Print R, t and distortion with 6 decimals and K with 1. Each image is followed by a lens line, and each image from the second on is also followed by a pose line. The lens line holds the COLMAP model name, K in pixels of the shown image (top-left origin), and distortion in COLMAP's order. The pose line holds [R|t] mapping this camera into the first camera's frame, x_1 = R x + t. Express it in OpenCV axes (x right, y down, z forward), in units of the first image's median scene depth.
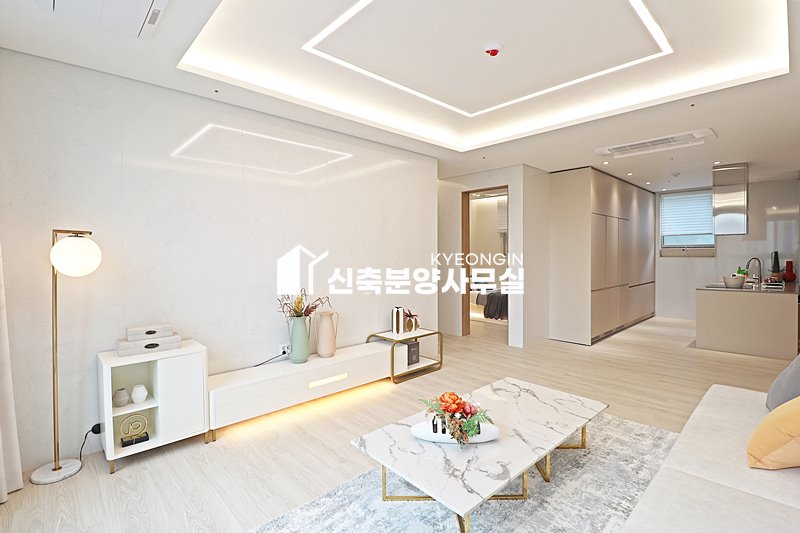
lens RADIAL K [[374.1, 0, 397.4], [0, 374.1, 260.0], [0, 0, 1]] dist [-0.006986, -0.008814]
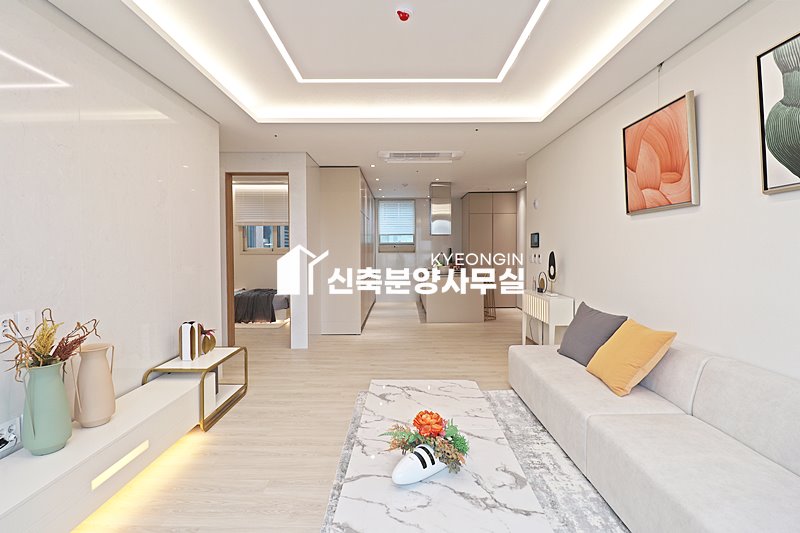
lens RADIAL K [[374.1, 0, 399.9], [0, 374.1, 259.8], [0, 0, 1]] dist [-0.006986, -0.008814]
pose [[0.682099, -0.015609, 0.731093, -0.250942], [0.011946, 0.999877, 0.010203, 0.007808], [-0.731163, 0.001774, 0.682201, 0.250902]]
